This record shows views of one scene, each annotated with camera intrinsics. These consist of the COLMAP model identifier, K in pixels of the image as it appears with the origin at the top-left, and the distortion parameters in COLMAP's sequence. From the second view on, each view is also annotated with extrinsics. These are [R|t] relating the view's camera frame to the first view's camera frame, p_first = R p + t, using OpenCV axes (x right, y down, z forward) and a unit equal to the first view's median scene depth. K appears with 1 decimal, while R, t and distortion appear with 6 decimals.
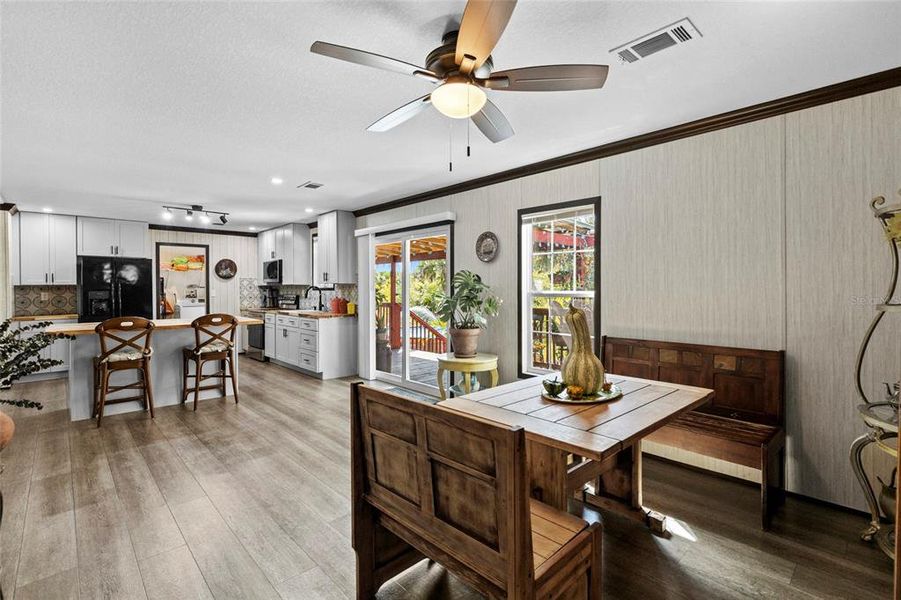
lens RADIAL K [[422.4, 0, 448.5], [0, 422.4, 288.0], [0, 0, 1]] dist [0.003188, -0.001913]
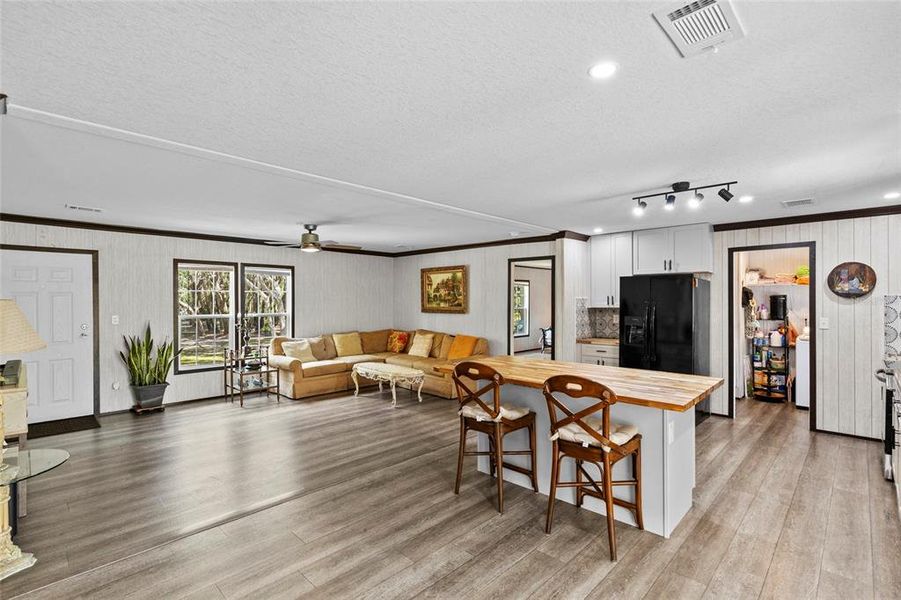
lens RADIAL K [[422.4, 0, 454.6], [0, 422.4, 298.9], [0, 0, 1]] dist [0.003188, -0.001913]
pose [[0.064052, -0.002005, -0.997945, -0.010851], [0.000692, 0.999998, -0.001965, -0.025602], [0.997946, -0.000565, 0.064053, 0.576312]]
